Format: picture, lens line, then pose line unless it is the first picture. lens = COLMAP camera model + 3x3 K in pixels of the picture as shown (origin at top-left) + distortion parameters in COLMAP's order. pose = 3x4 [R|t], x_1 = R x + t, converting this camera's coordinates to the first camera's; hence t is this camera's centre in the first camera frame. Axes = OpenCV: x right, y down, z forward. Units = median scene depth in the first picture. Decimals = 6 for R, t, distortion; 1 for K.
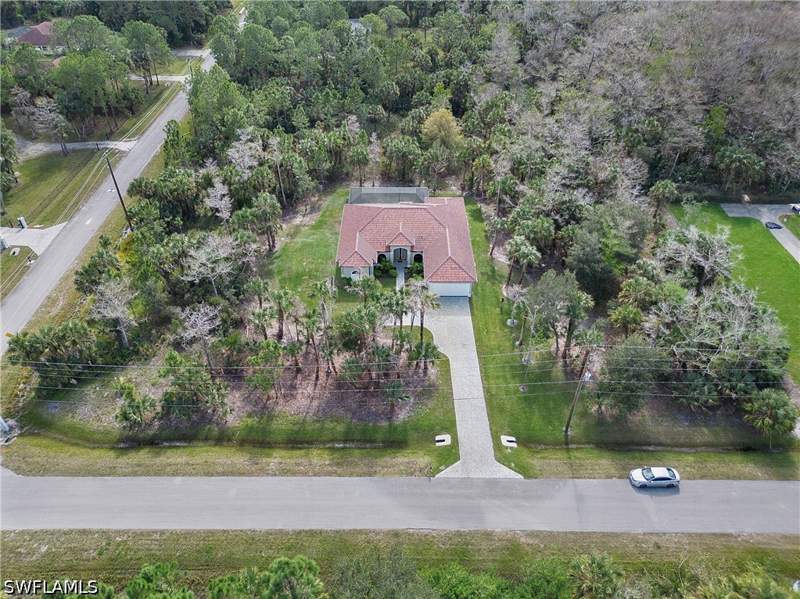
lens RADIAL K [[561.3, 0, 400.0], [0, 561.3, 299.5], [0, 0, 1]] dist [-0.003117, -0.003364]
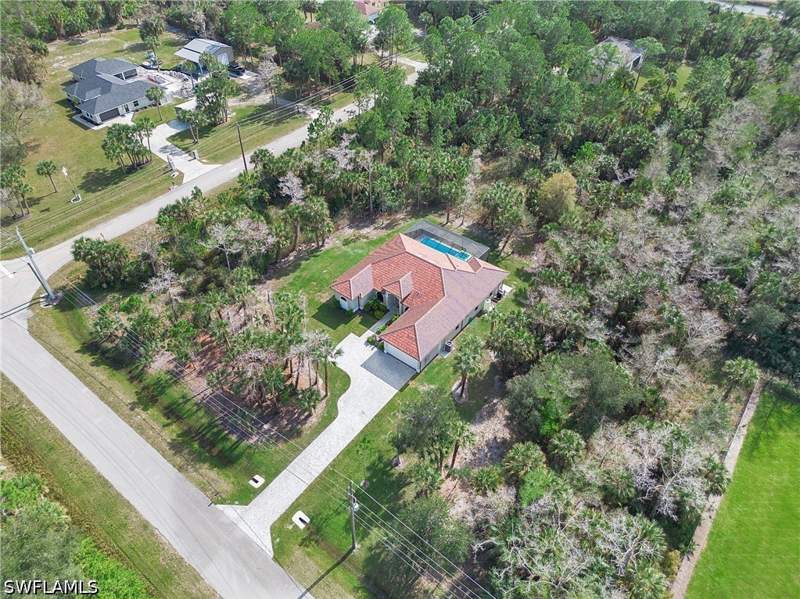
lens RADIAL K [[561.3, 0, 400.0], [0, 561.3, 299.5], [0, 0, 1]] dist [-0.003117, -0.003364]
pose [[0.789604, 0.413618, -0.453261, 0.612652], [-0.398039, 0.907431, 0.134660, -0.296381], [0.467001, 0.074088, 0.881148, 0.185430]]
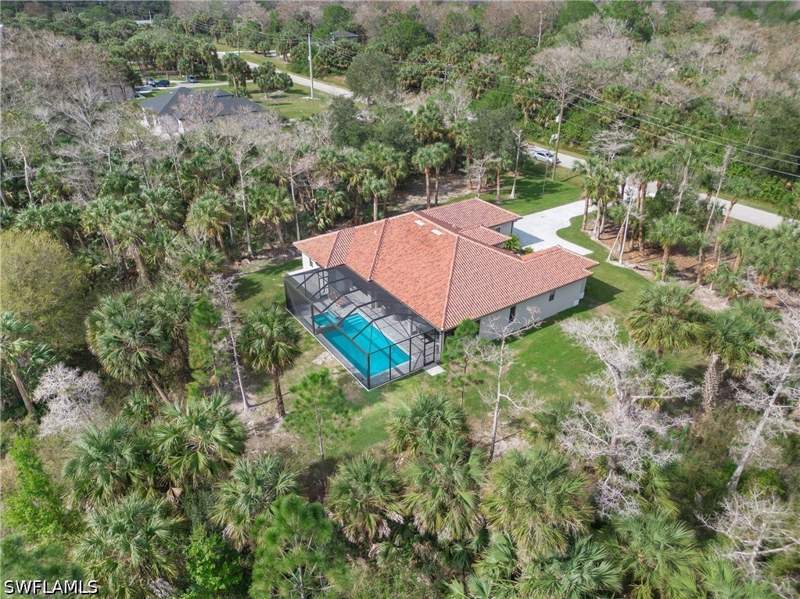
lens RADIAL K [[561.3, 0, 400.0], [0, 561.3, 299.5], [0, 0, 1]] dist [-0.003117, -0.003364]
pose [[-0.553792, -0.392554, 0.734314, -0.598230], [0.534615, 0.508476, 0.675011, -0.734667], [-0.638359, 0.766390, -0.071725, 1.562054]]
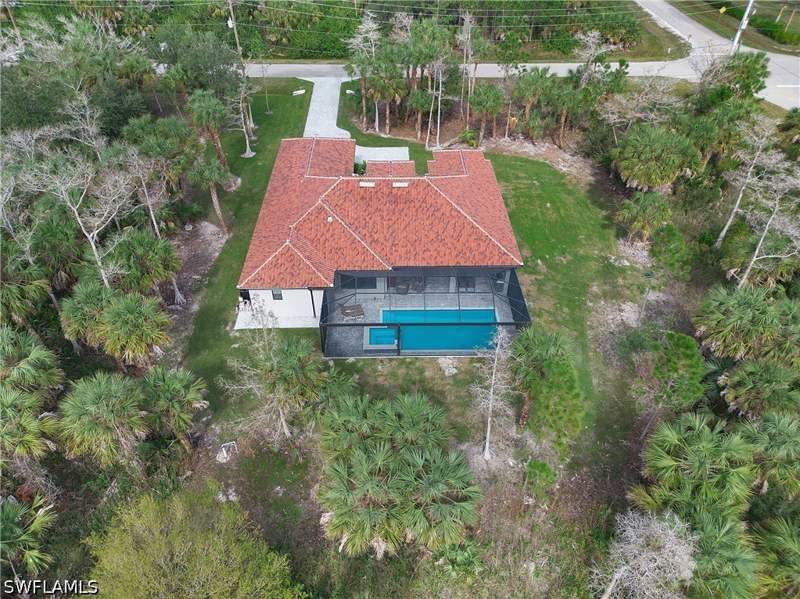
lens RADIAL K [[561.3, 0, 400.0], [0, 561.3, 299.5], [0, 0, 1]] dist [-0.003117, -0.003364]
pose [[-0.999491, 0.010440, -0.030151, 0.013777], [-0.027779, 0.180142, 0.983248, -0.886167], [0.015696, 0.983585, -0.179761, 1.667227]]
